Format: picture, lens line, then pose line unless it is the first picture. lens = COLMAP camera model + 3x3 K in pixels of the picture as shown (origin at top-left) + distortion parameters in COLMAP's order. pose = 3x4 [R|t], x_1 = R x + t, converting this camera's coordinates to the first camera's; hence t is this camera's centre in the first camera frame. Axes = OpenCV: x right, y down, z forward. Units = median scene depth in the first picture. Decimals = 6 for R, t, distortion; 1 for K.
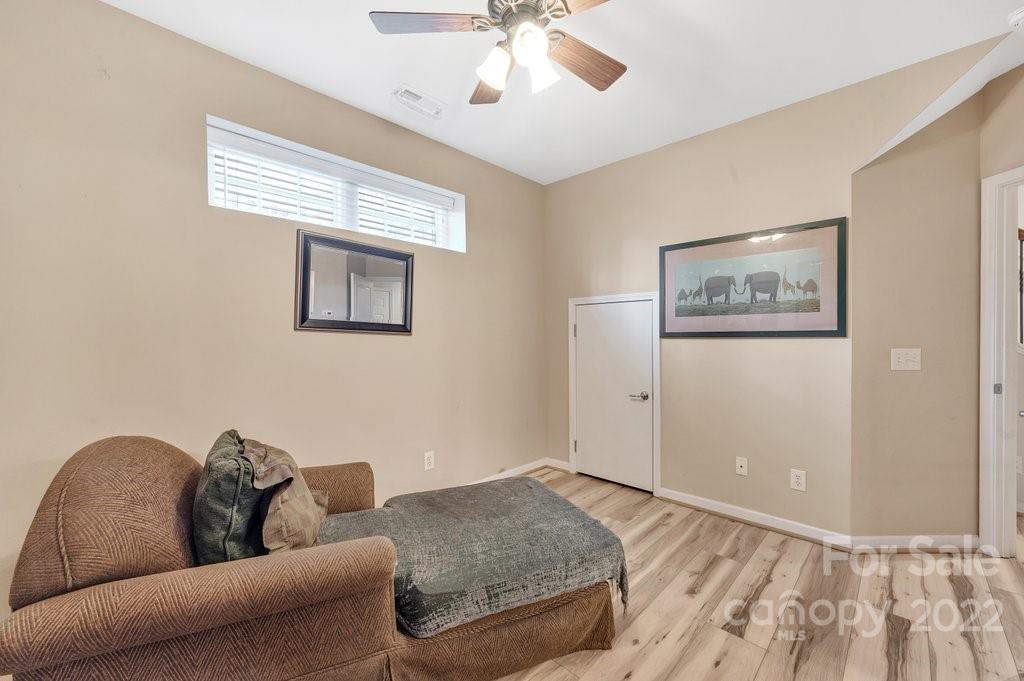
lens RADIAL K [[400.4, 0, 512.0], [0, 400.4, 340.5], [0, 0, 1]] dist [-0.002389, -0.000109]
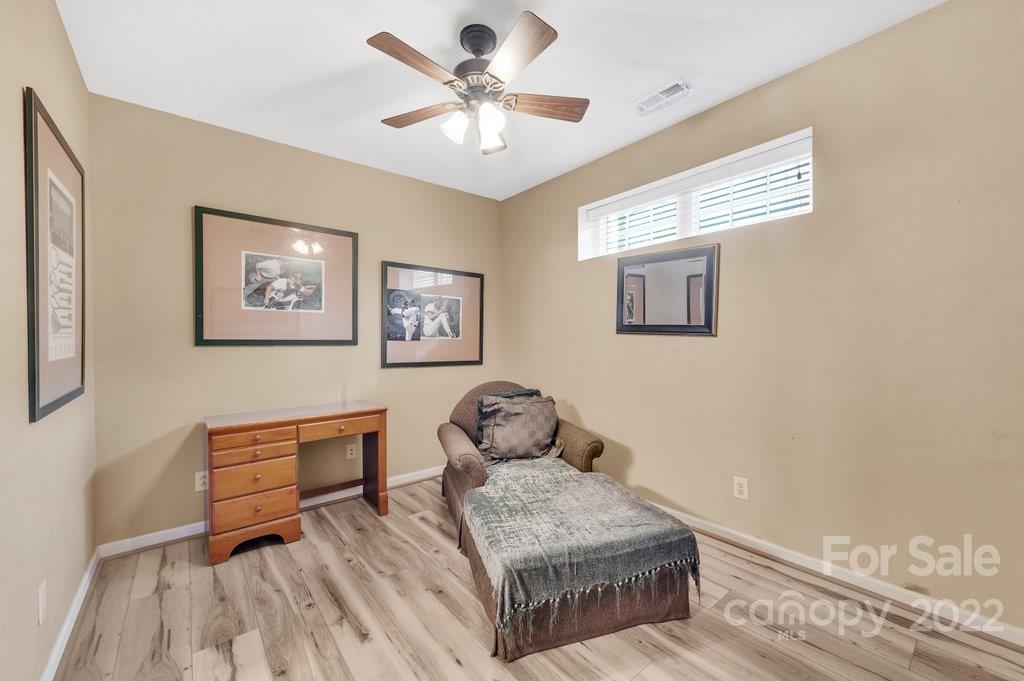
lens RADIAL K [[400.4, 0, 512.0], [0, 400.4, 340.5], [0, 0, 1]] dist [-0.002389, -0.000109]
pose [[-0.102147, -0.003983, -0.994761, 0.698525], [-0.004834, 0.999982, -0.003507, 0.003490], [0.994758, 0.004450, -0.102165, 0.658362]]
